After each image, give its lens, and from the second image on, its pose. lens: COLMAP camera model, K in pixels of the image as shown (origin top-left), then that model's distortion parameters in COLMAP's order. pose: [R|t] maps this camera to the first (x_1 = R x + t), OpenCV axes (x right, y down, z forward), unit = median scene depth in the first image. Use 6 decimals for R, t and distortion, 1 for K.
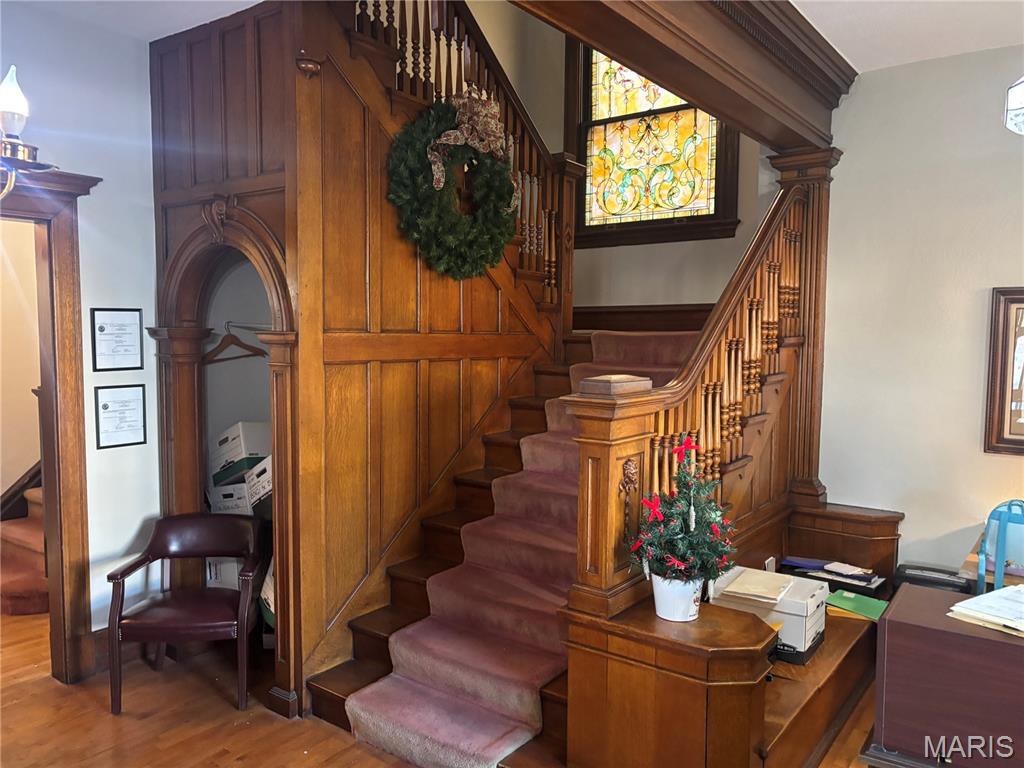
lens RADIAL K [[769.3, 0, 514.1], [0, 769.3, 384.7], [0, 0, 1]] dist [0.027041, -0.016477]
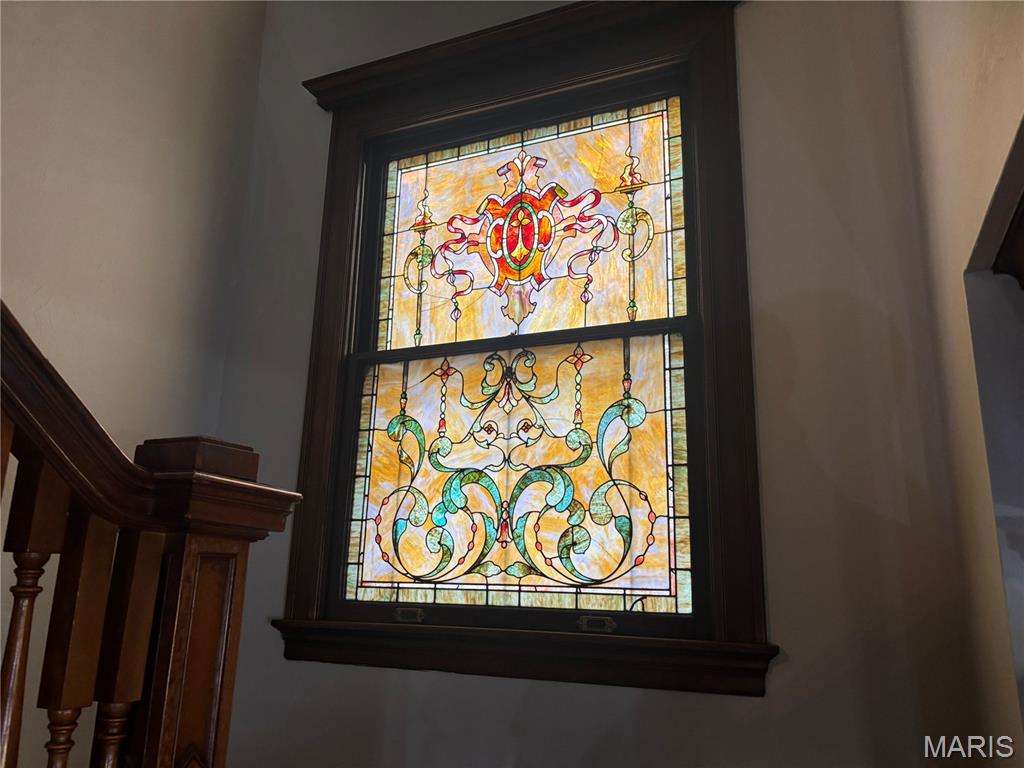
lens RADIAL K [[769.3, 0, 513.0], [0, 769.3, 384.5], [0, 0, 1]] dist [0.027041, -0.016477]
pose [[0.972125, 0.075351, 0.222023, 0.085929], [-0.001436, 0.948846, -0.315736, -0.200087], [-0.234457, 0.306616, 0.922505, 0.626036]]
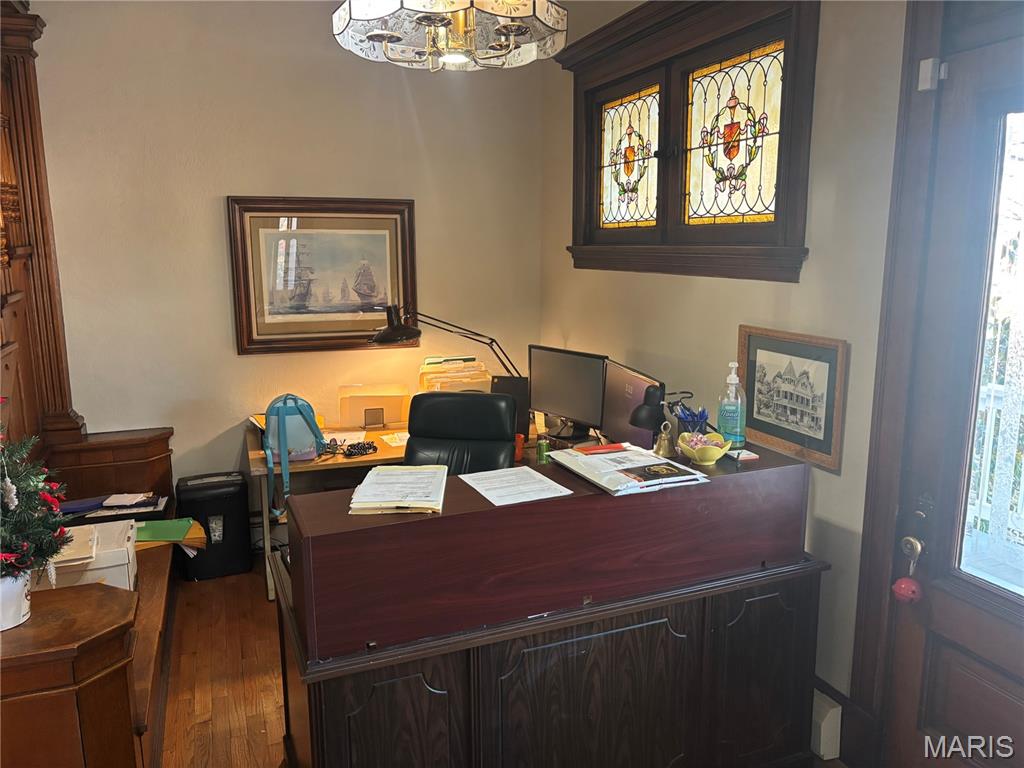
lens RADIAL K [[769.3, 0, 509.3], [0, 769.3, 382.3], [0, 0, 1]] dist [0.027041, -0.016477]
pose [[0.537646, -0.160618, 0.827731, -0.059436], [0.065092, 0.986665, 0.149179, -0.007446], [-0.840654, -0.026327, 0.540932, 0.096504]]
